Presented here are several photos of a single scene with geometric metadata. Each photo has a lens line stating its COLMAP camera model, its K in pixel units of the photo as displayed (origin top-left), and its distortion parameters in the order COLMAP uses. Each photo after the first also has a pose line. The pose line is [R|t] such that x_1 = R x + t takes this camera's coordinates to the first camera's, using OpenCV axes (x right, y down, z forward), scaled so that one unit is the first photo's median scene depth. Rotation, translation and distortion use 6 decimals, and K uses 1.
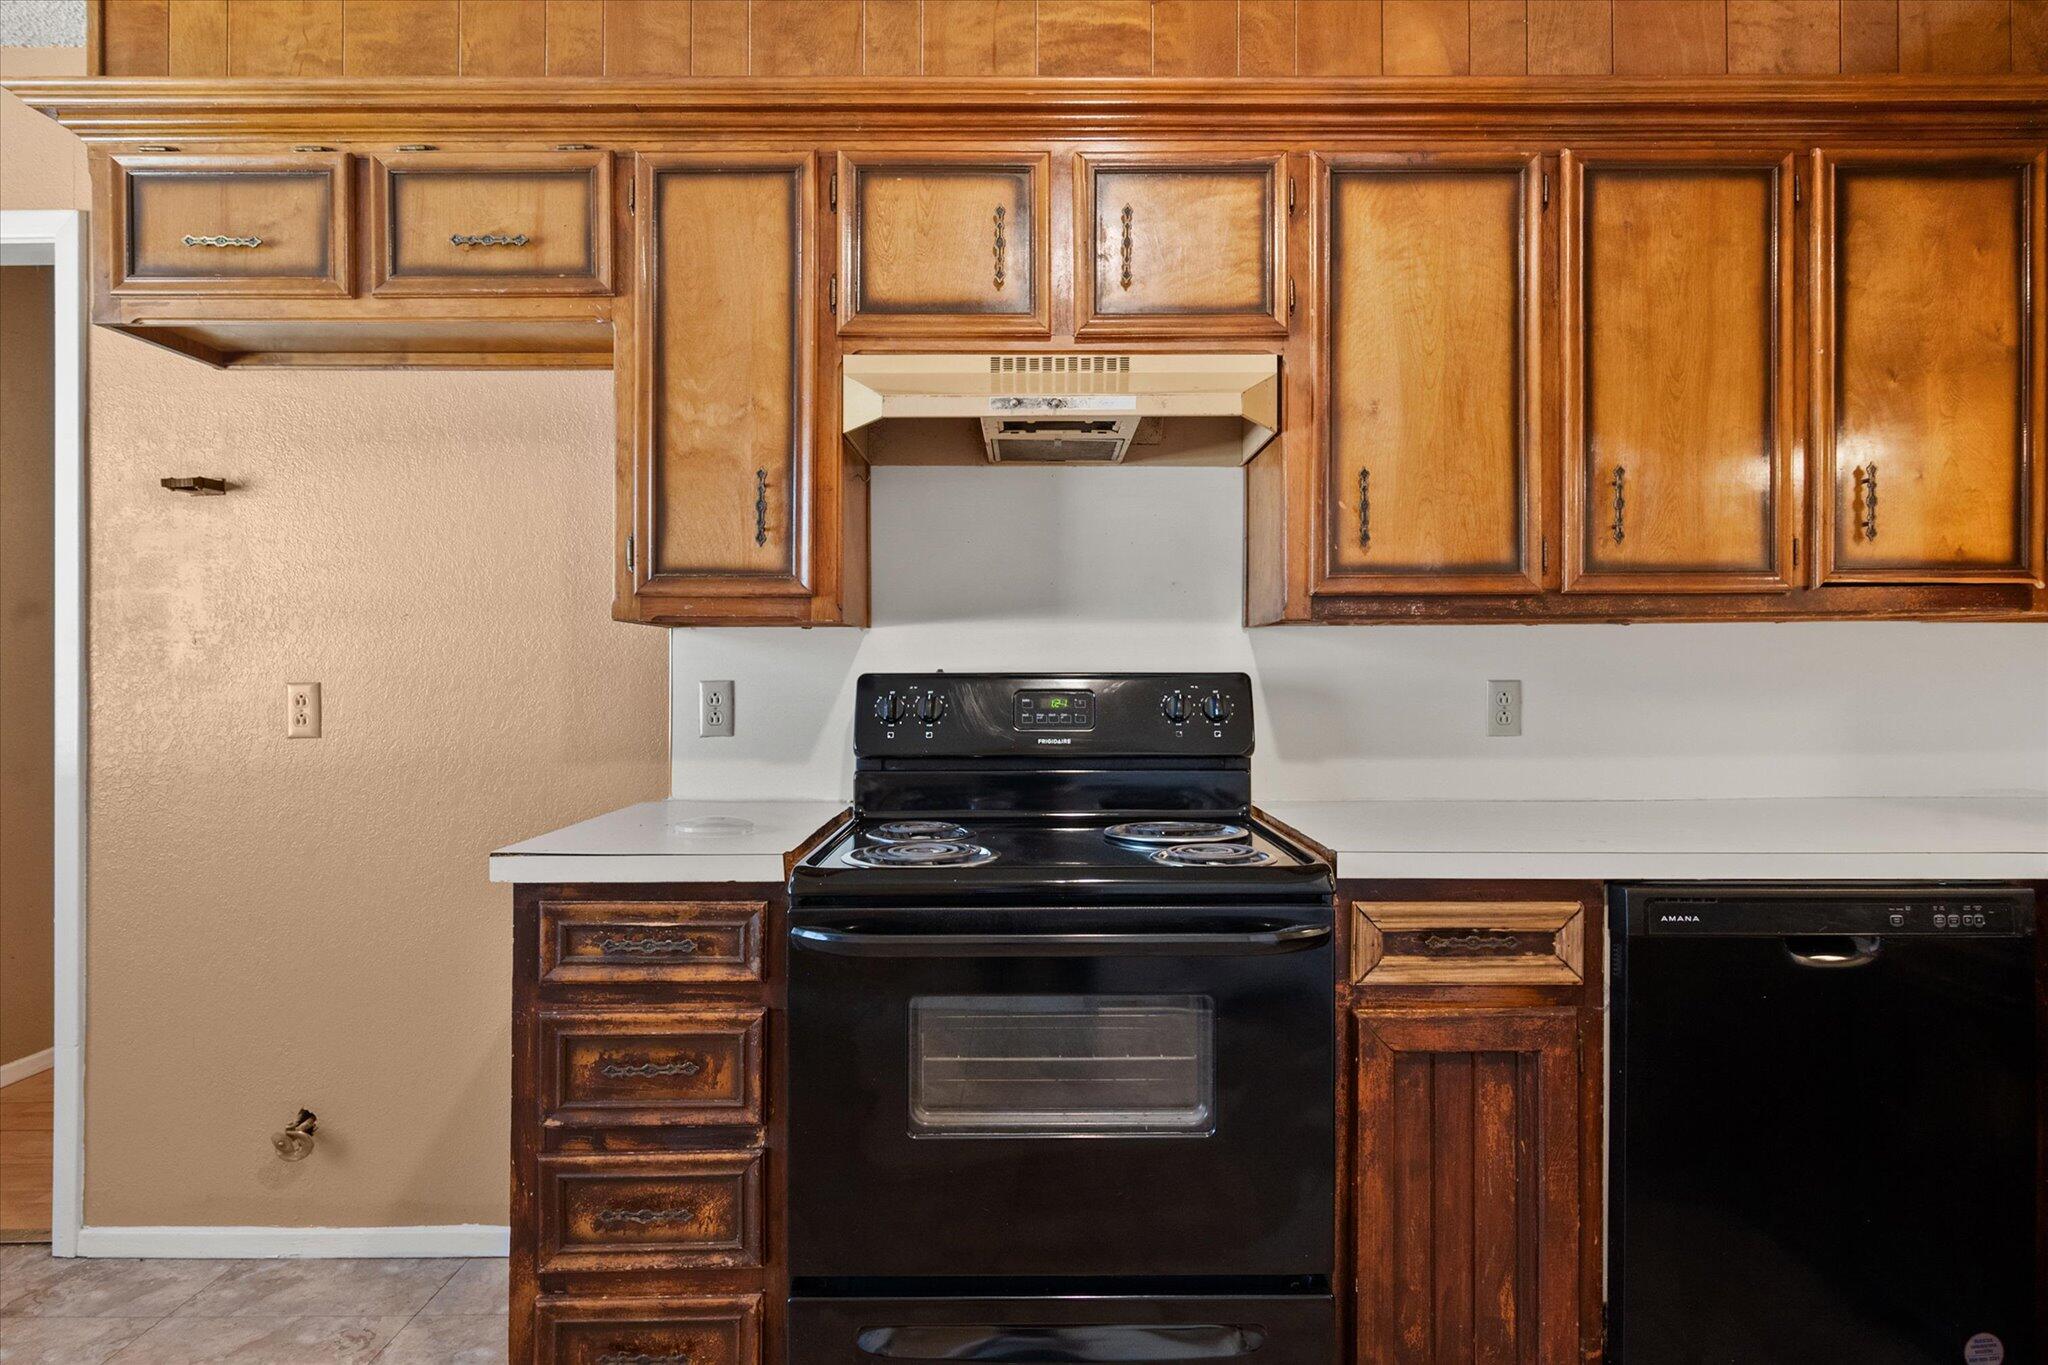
lens RADIAL K [[1072.2, 0, 1024.0], [0, 1072.2, 682.5], [0, 0, 1]] dist [0.000063, -0.000427]
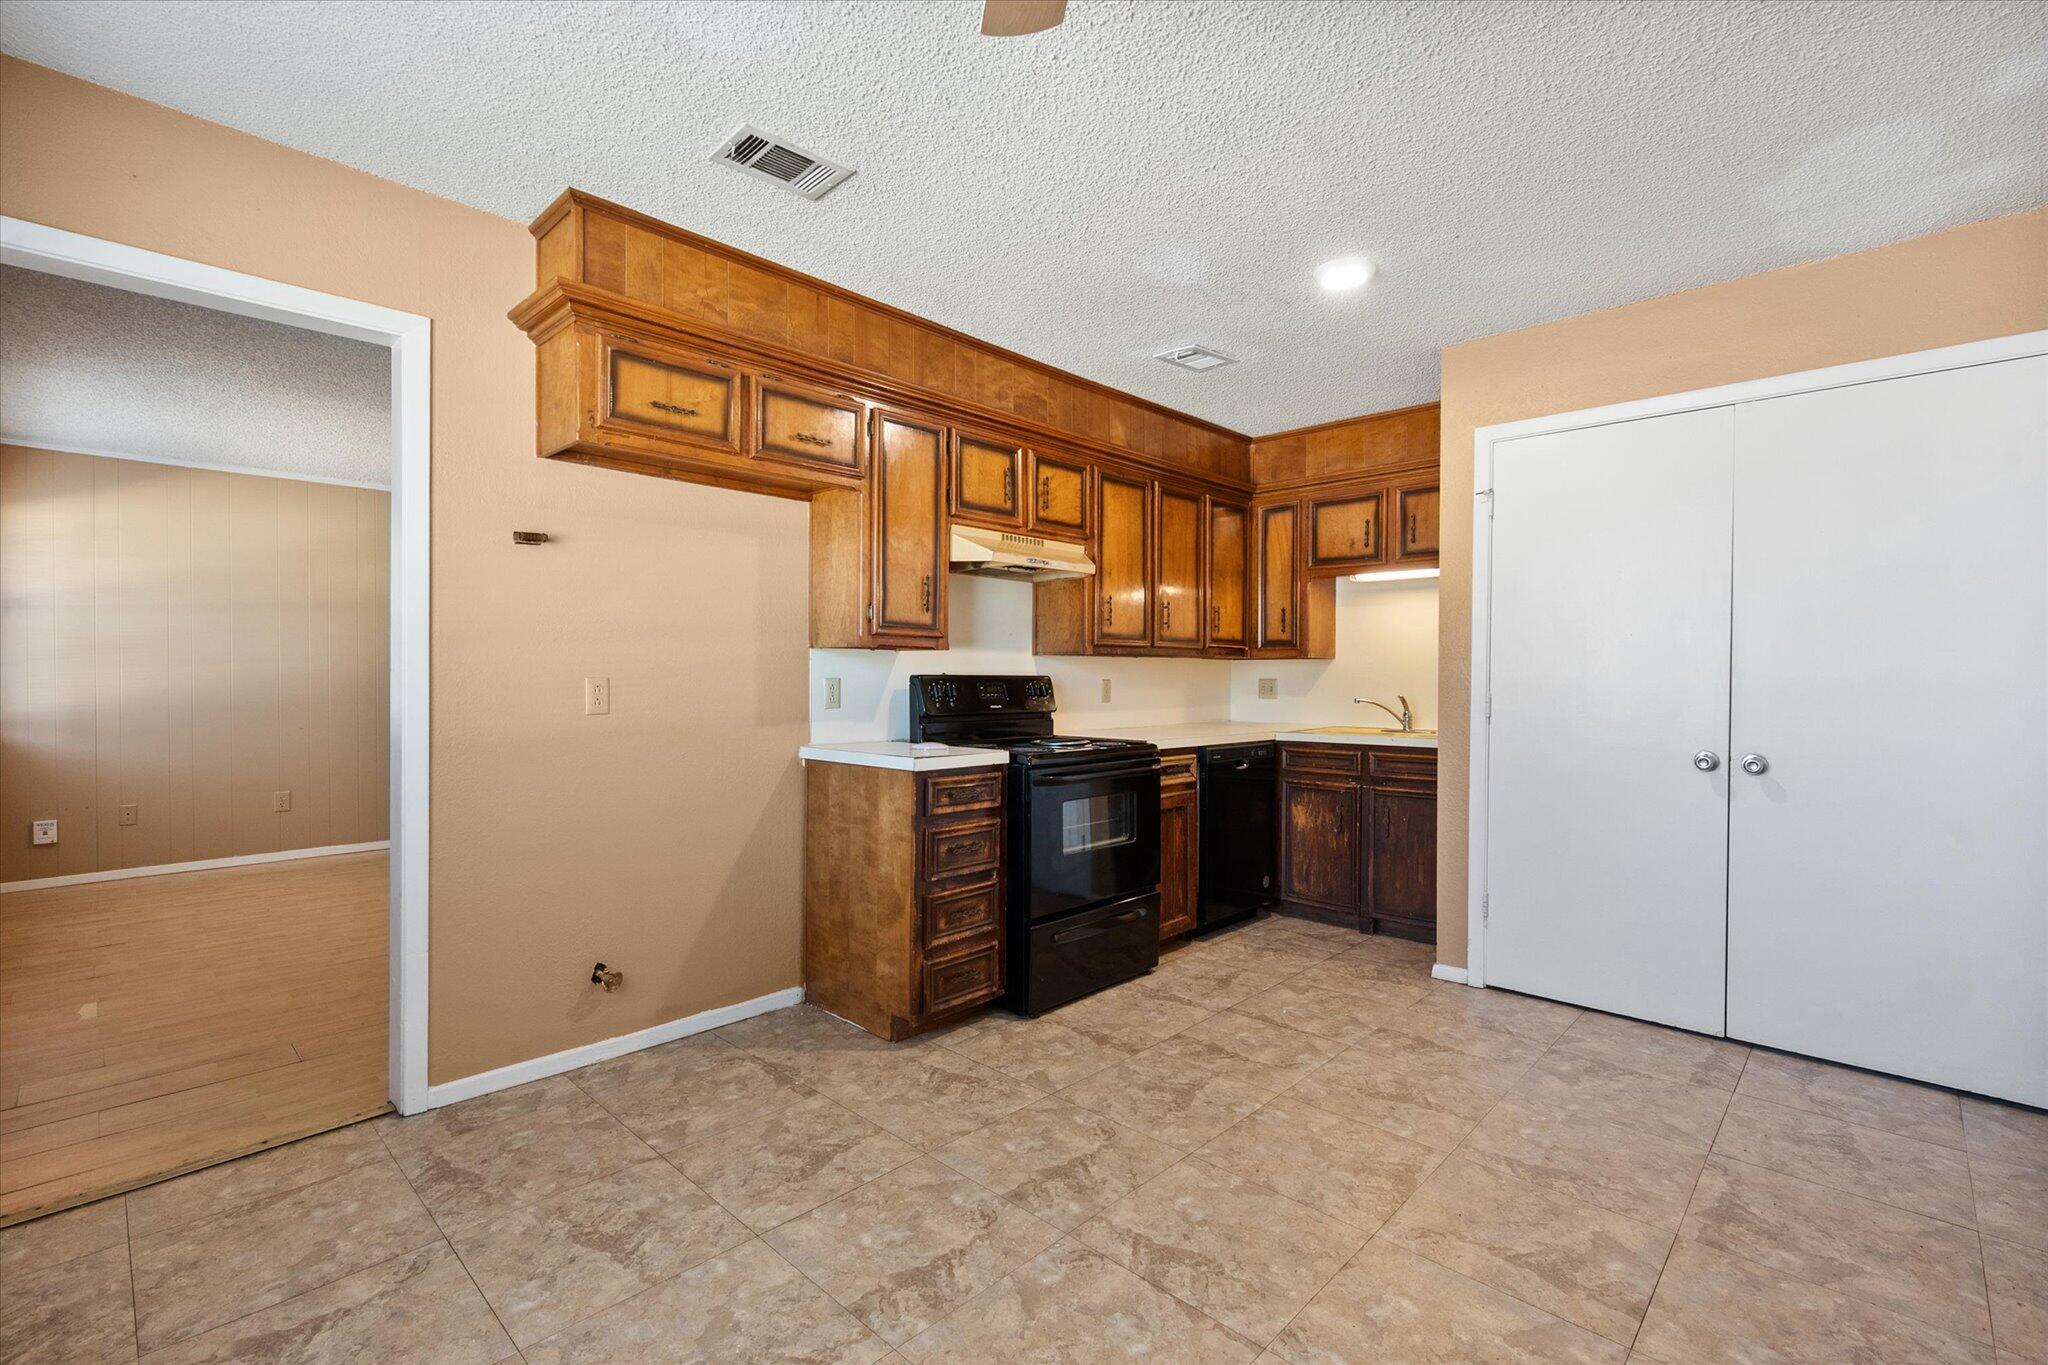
lens RADIAL K [[919.2, 0, 1024.0], [0, 919.2, 682.5], [0, 0, 1]] dist [-0.000976, 0.000084]
pose [[0.695255, 0.001661, 0.718761, -1.376798], [-0.003875, 0.999991, 0.001437, 0.003692], [-0.718752, -0.003784, 0.695256, -0.363946]]
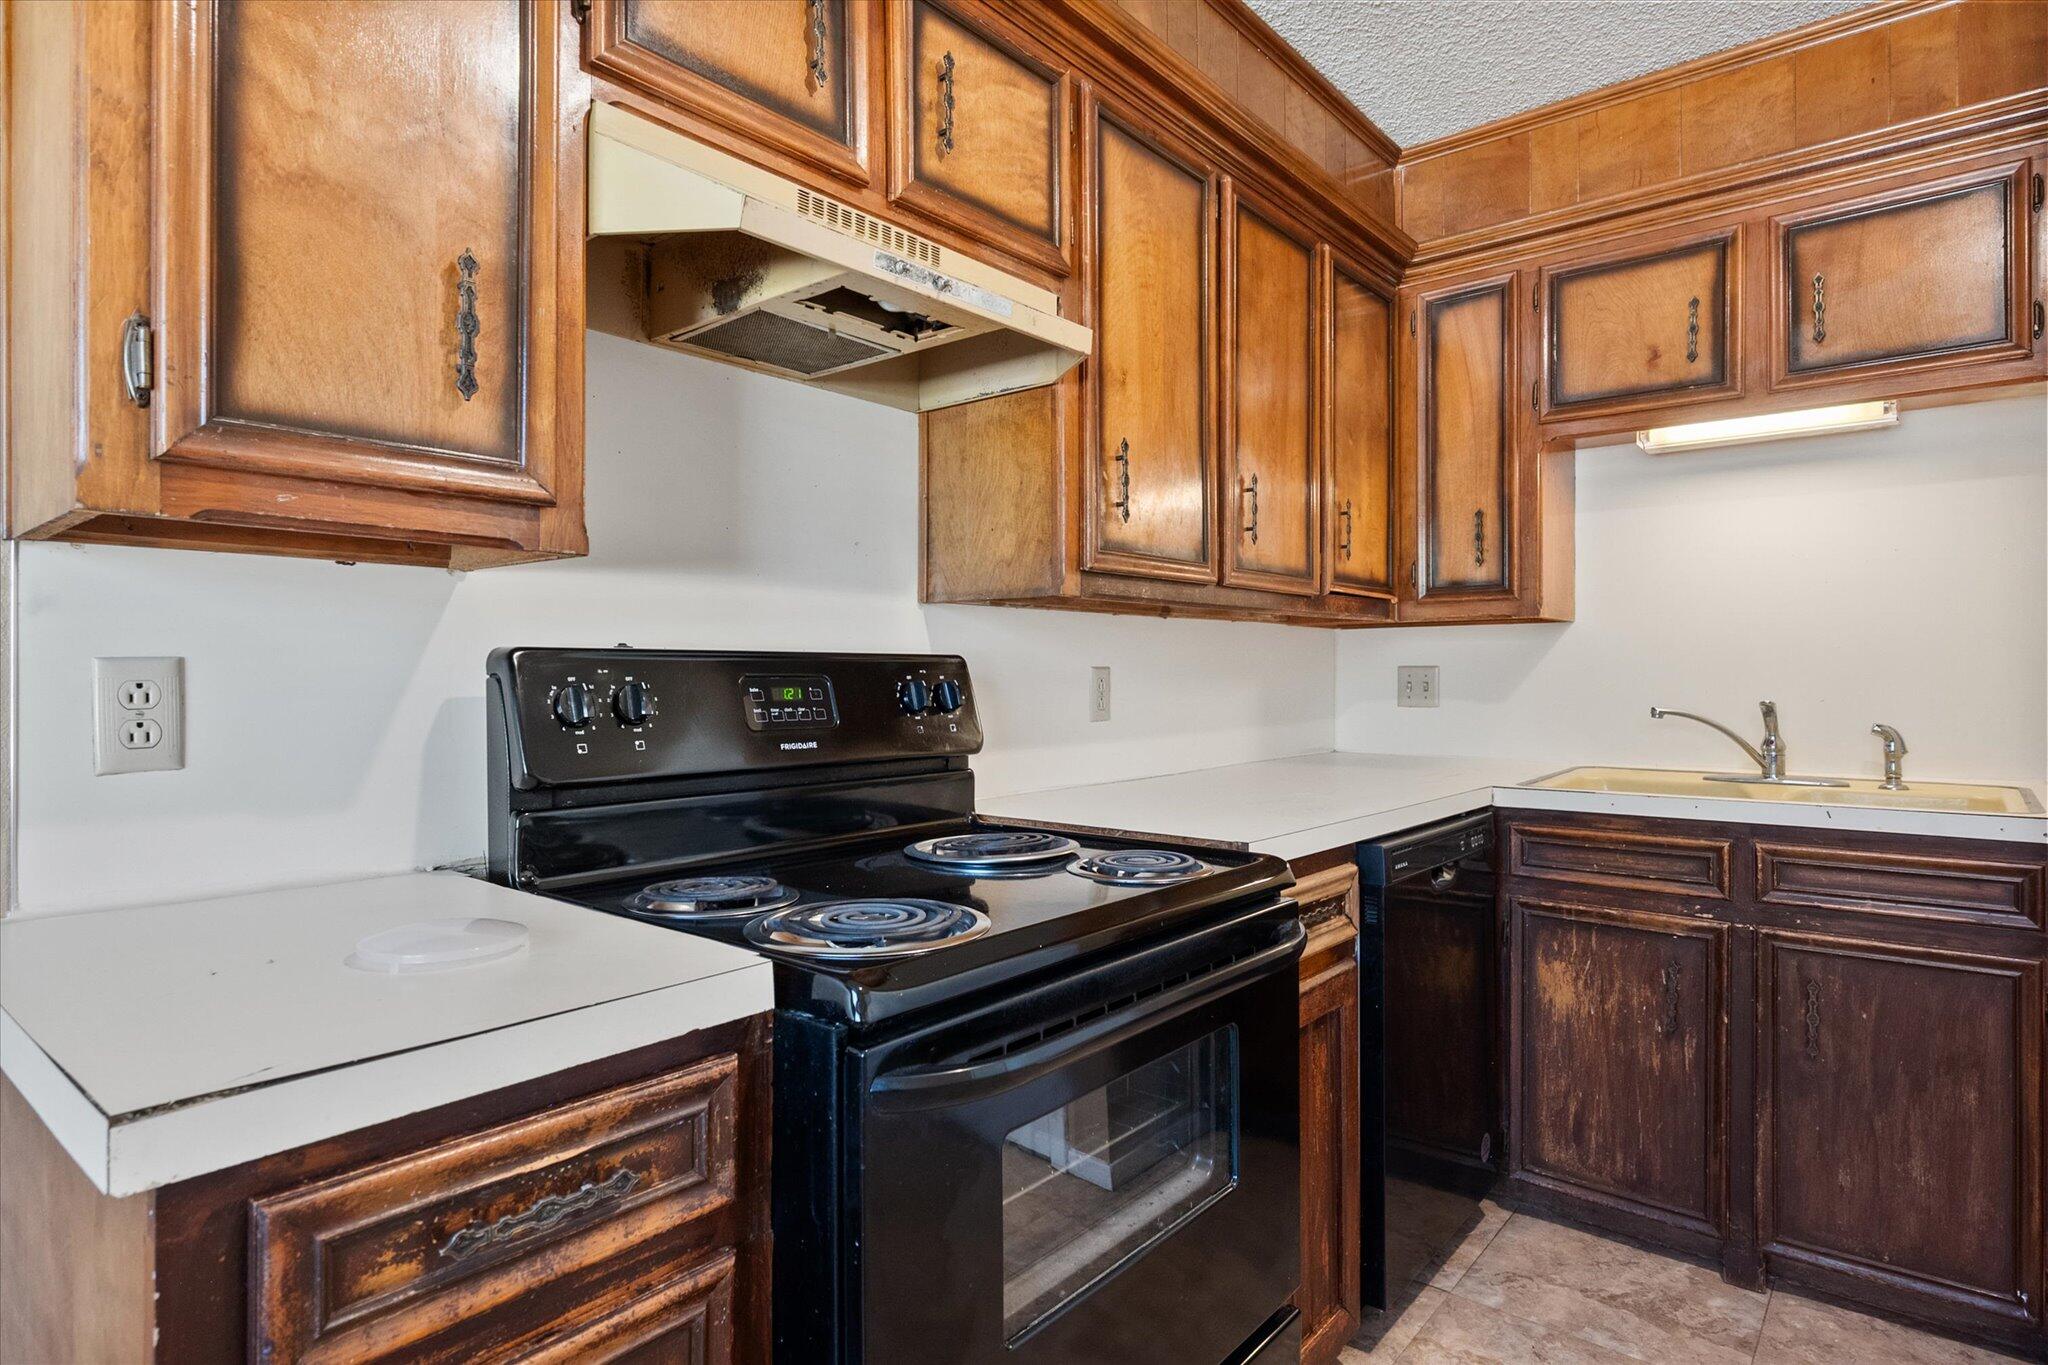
lens RADIAL K [[1100.1, 0, 1024.0], [0, 1100.1, 682.5], [0, 0, 1]] dist [-0.000170, 0.000484]
pose [[0.646213, -0.003969, 0.763147, -0.478199], [0.001462, 0.999991, 0.003963, 0.010229], [-0.763155, -0.001445, 0.646213, 0.436217]]
